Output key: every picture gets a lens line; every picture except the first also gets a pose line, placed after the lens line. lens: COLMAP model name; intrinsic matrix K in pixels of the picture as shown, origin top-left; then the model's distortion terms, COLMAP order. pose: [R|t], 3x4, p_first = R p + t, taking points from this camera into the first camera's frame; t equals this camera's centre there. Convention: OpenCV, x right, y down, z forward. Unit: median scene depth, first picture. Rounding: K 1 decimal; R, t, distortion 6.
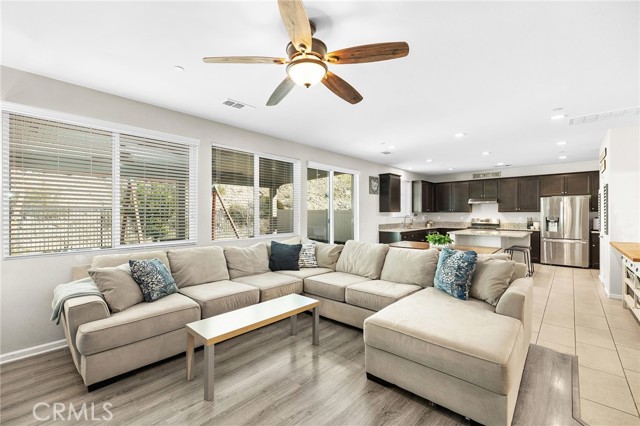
lens RADIAL K [[270.9, 0, 315.8], [0, 270.9, 212.7], [0, 0, 1]] dist [0.002117, -0.000312]
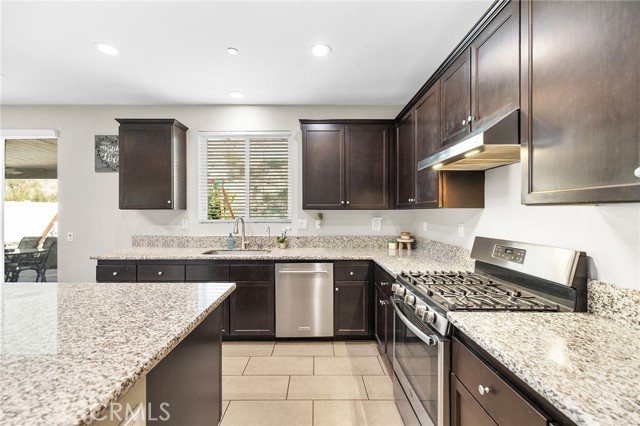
lens RADIAL K [[270.9, 0, 317.0], [0, 270.9, 211.1], [0, 0, 1]] dist [0.002117, -0.000312]
pose [[0.685820, -0.000292, -0.727771, 0.804202], [0.002101, 0.999997, 0.001579, -0.000144], [0.727768, -0.002612, 0.685819, 0.934143]]
